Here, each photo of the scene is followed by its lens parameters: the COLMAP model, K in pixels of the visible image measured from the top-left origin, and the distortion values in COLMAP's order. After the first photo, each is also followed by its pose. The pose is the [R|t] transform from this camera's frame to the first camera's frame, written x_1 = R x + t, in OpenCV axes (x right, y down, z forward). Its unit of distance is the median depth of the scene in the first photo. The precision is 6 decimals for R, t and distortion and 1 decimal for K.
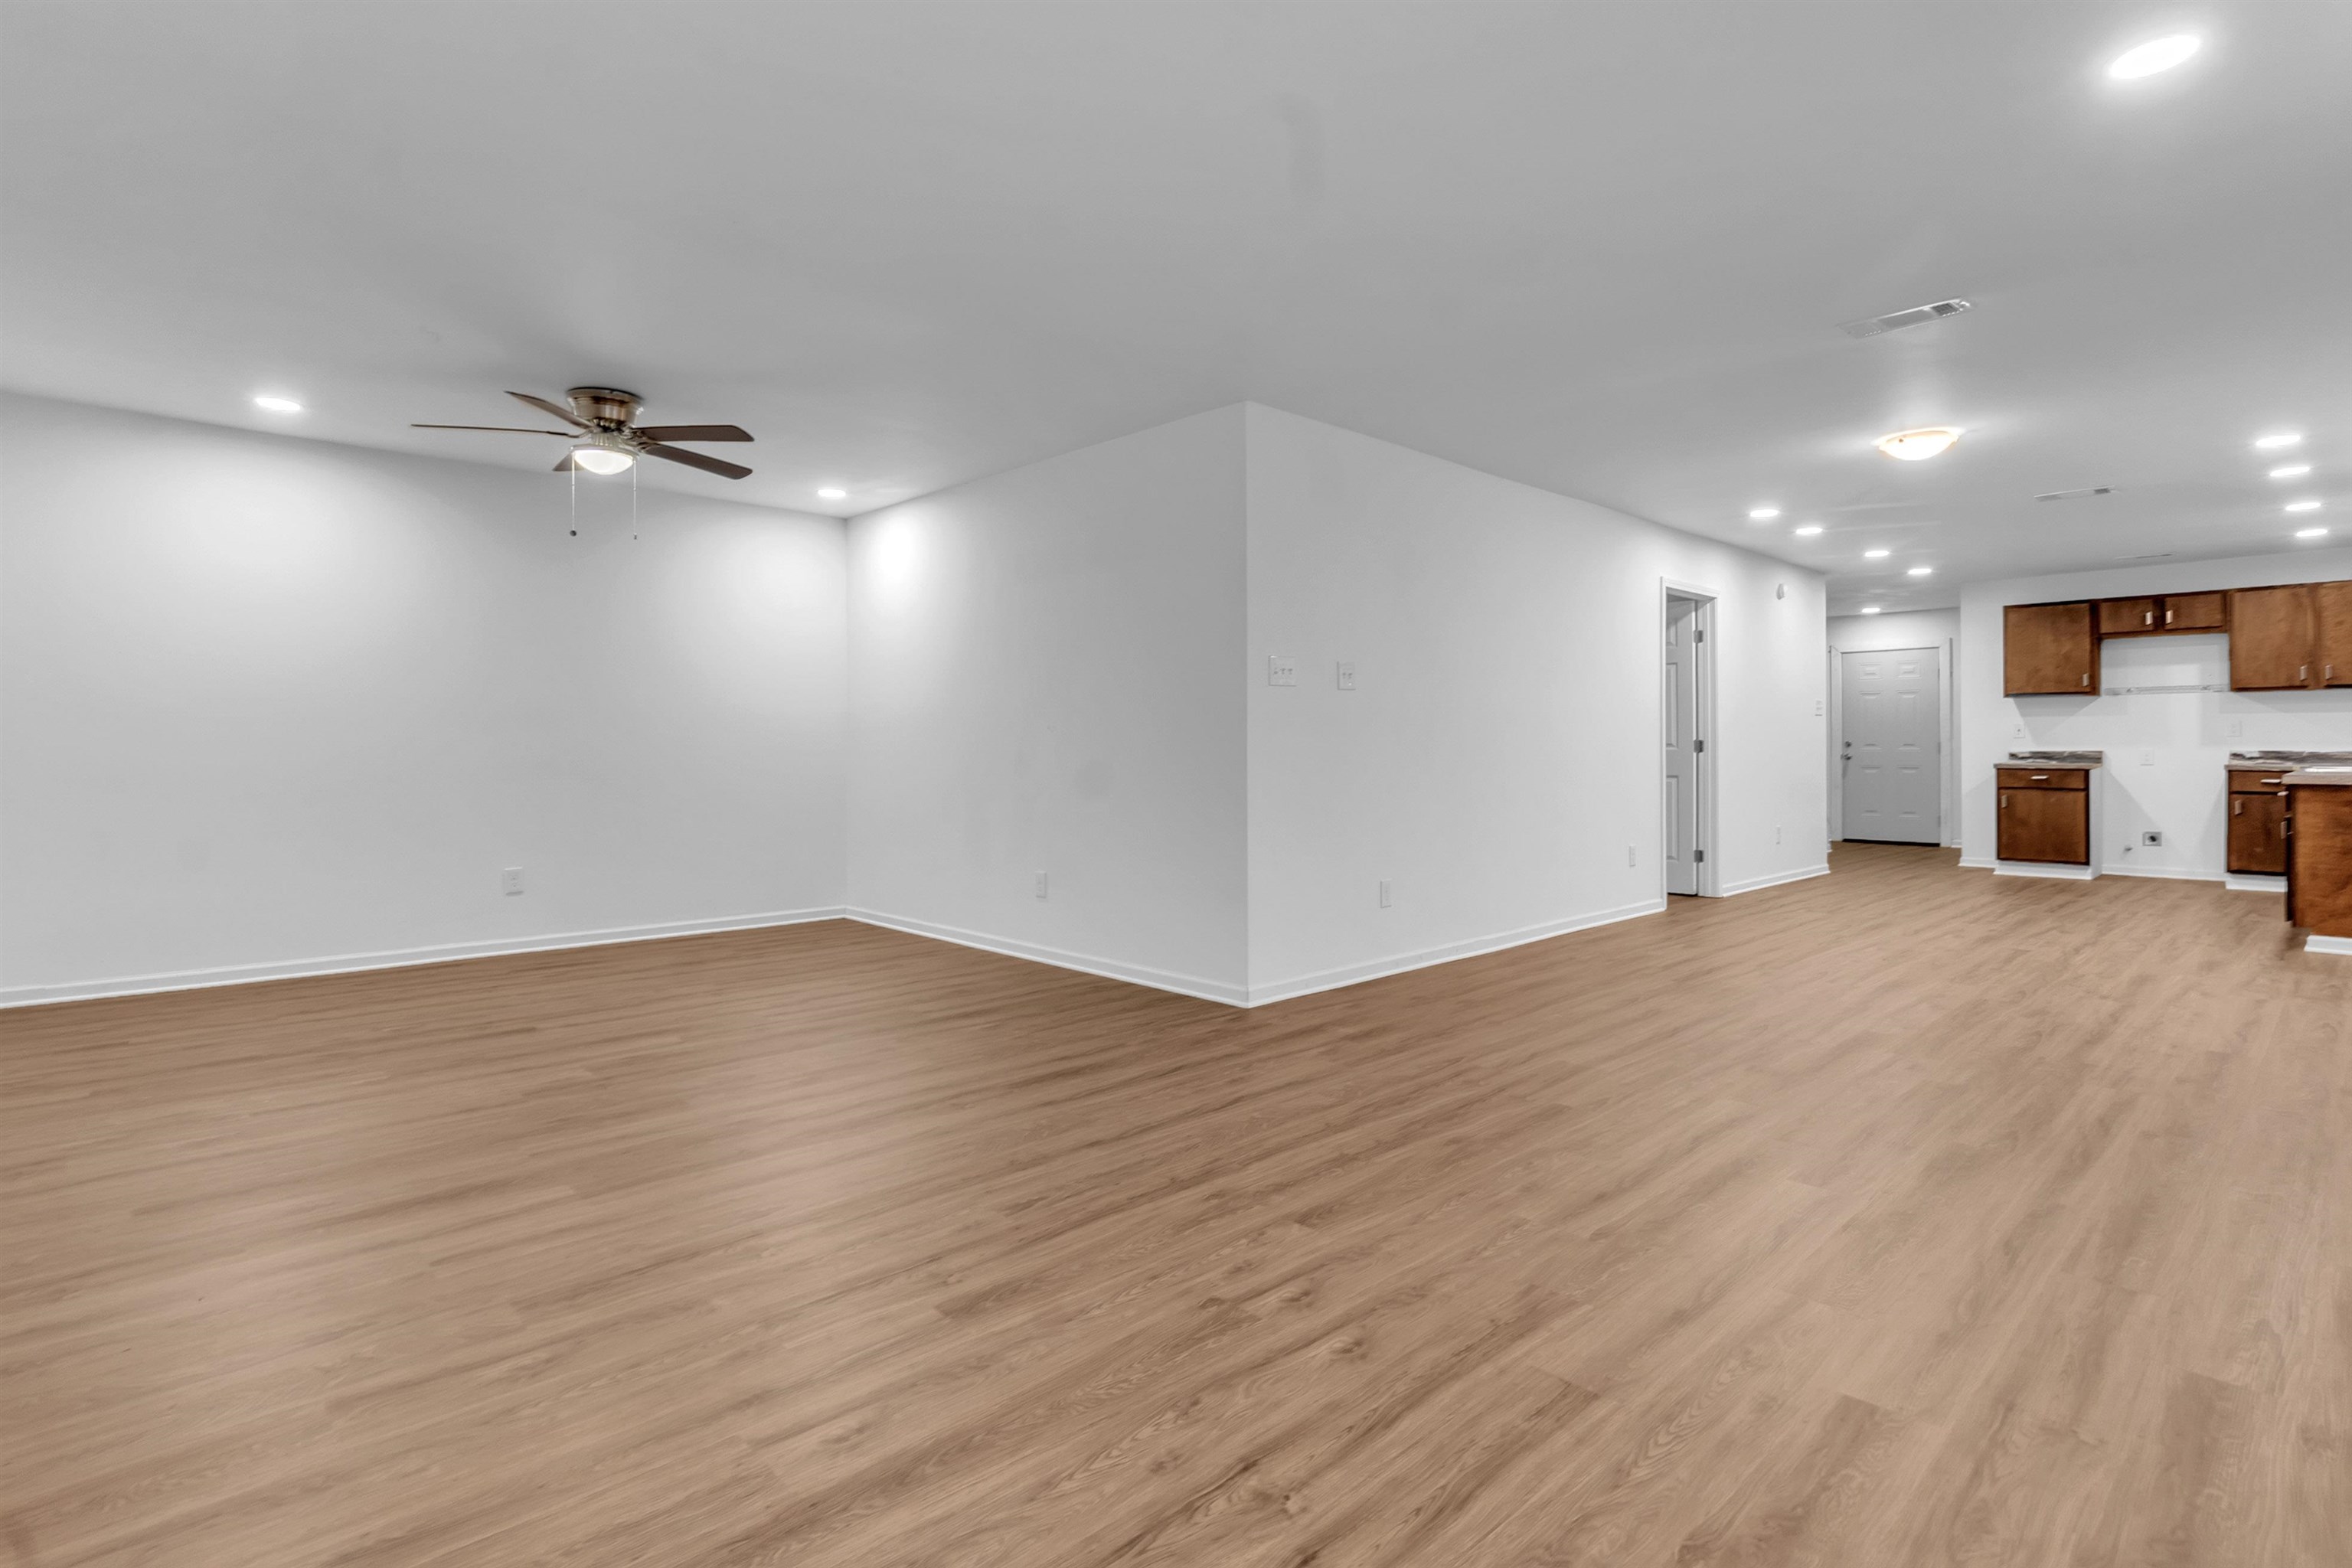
lens RADIAL K [[1129.8, 0, 1185.5], [0, 1129.8, 748.4], [0, 0, 1]] dist [-0.003125, -0.000076]
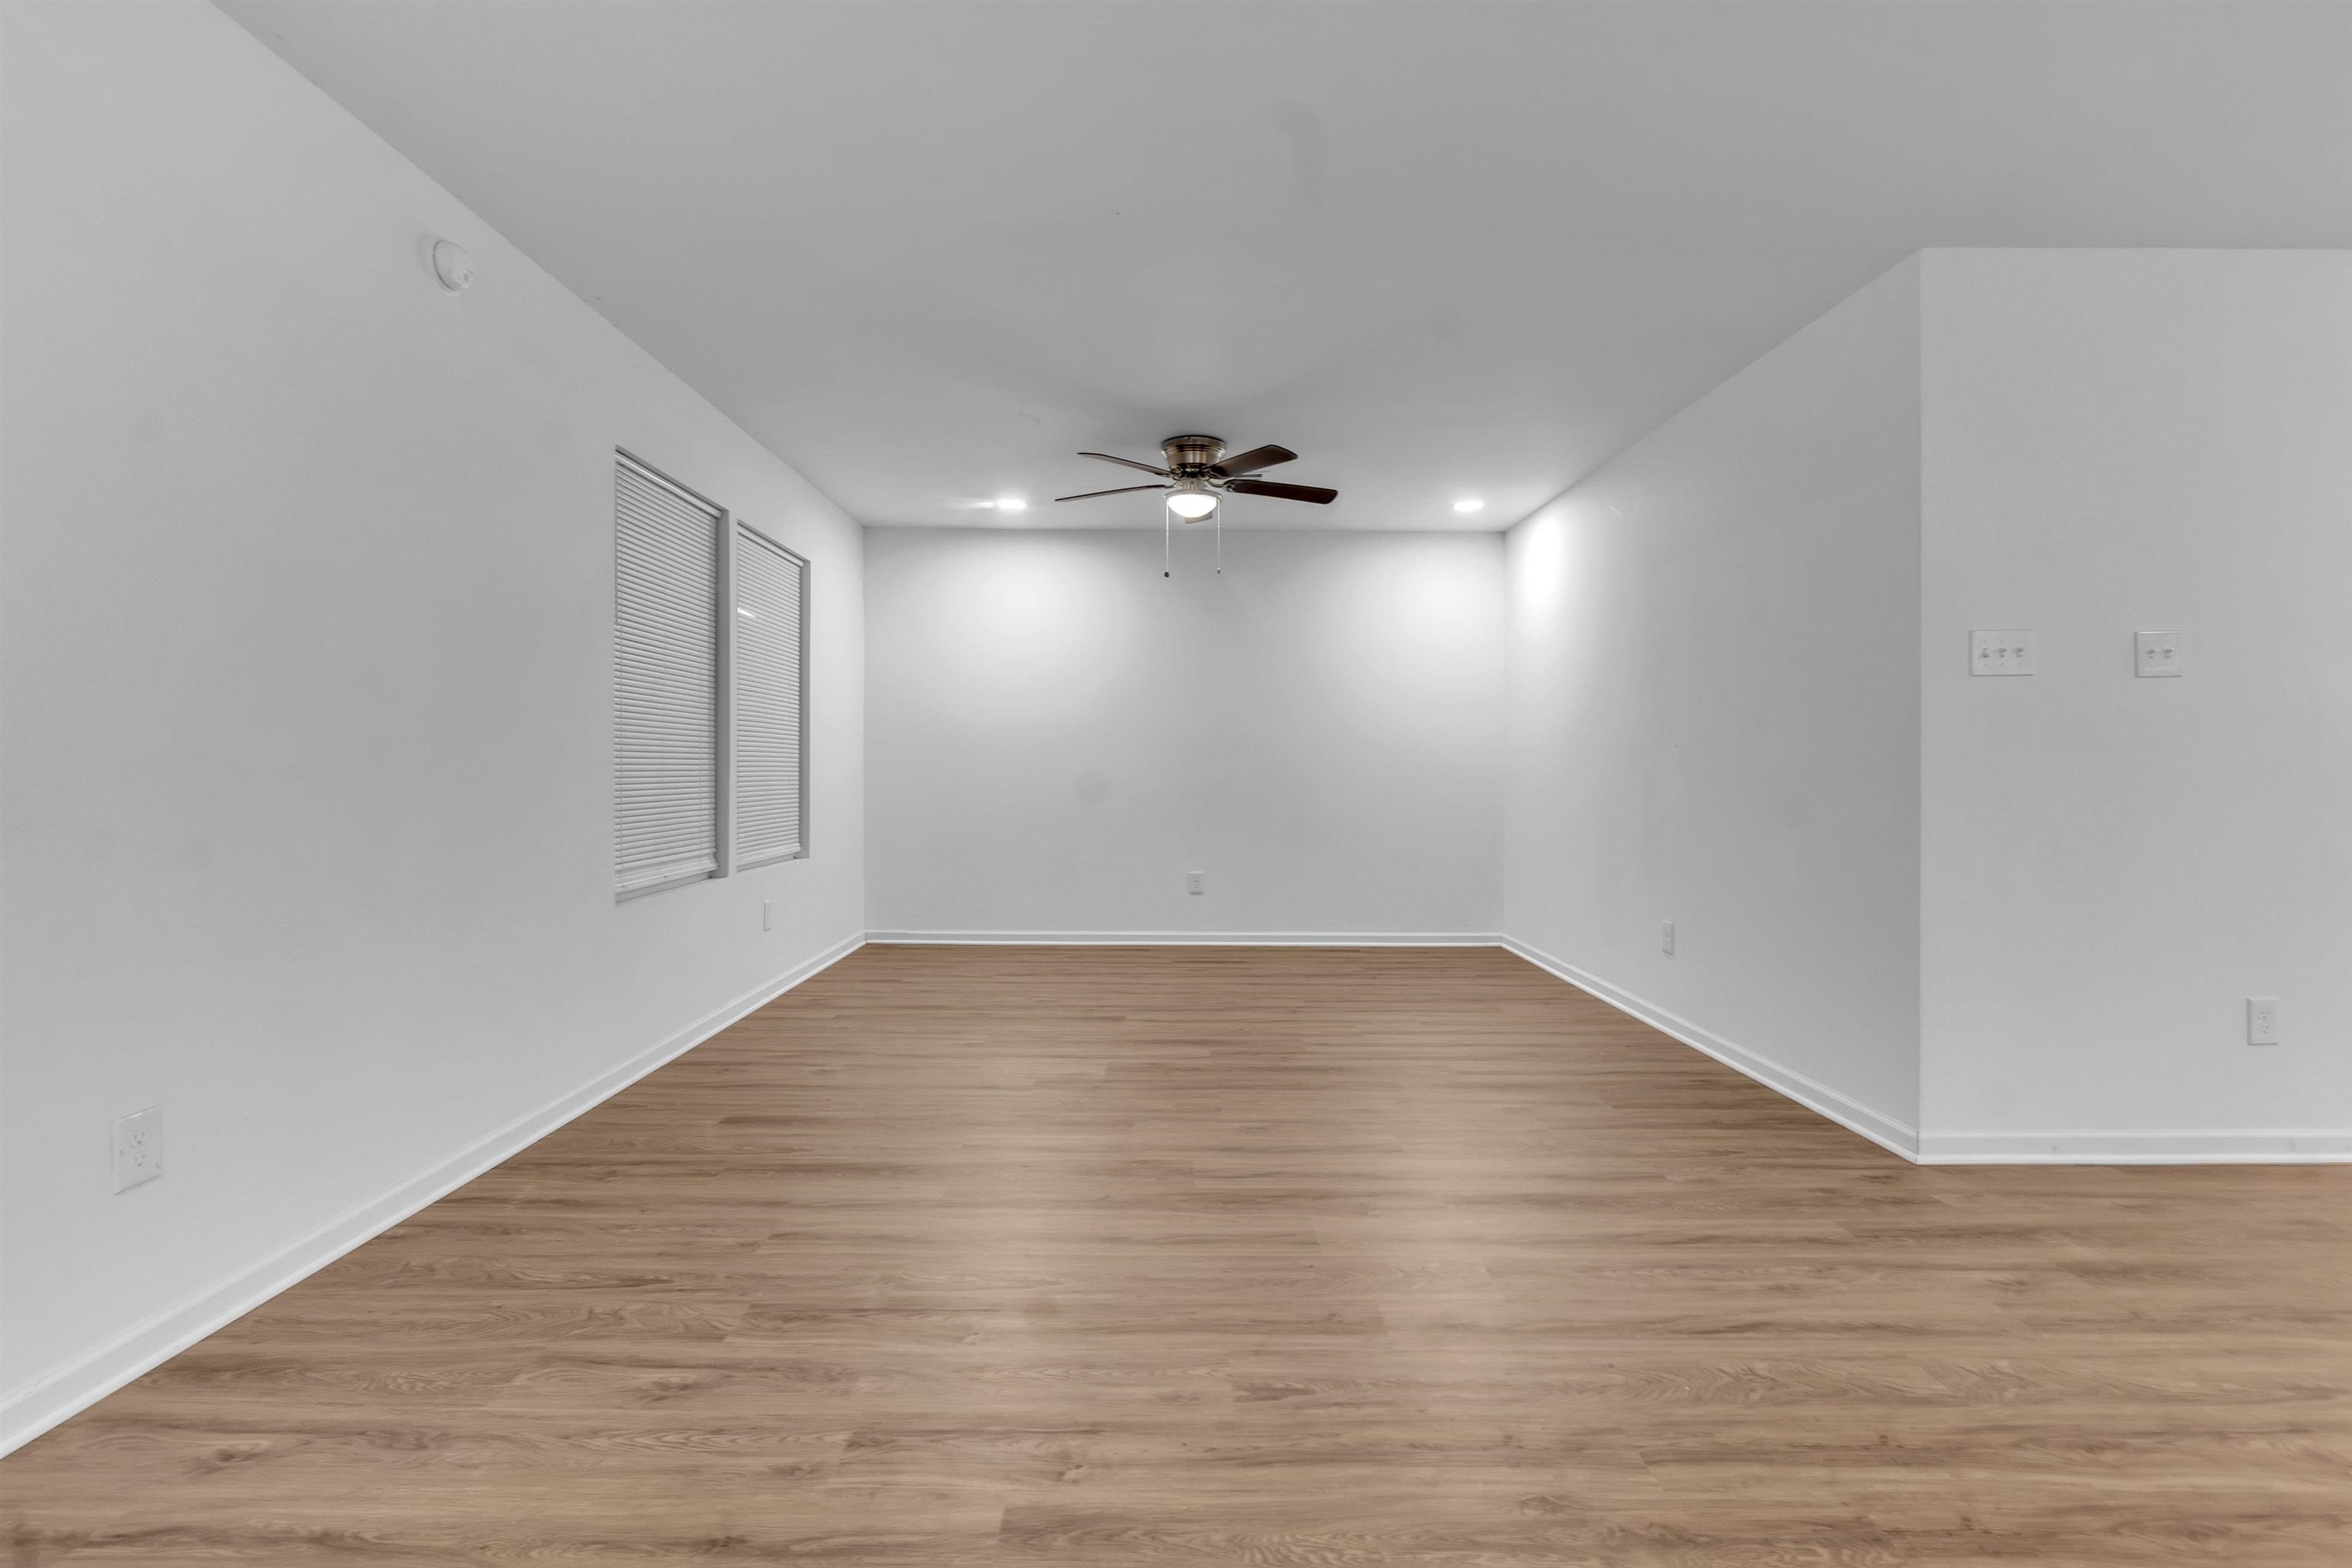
lens RADIAL K [[1031.9, 0, 1172.5], [0, 1031.9, 764.5], [0, 0, 1]] dist [-0.003654, 0.000078]
pose [[0.728045, -0.001724, -0.685527, 0.261513], [-0.002712, 0.999982, -0.005395, 0.002159], [0.685524, 0.005787, 0.728027, 0.457468]]
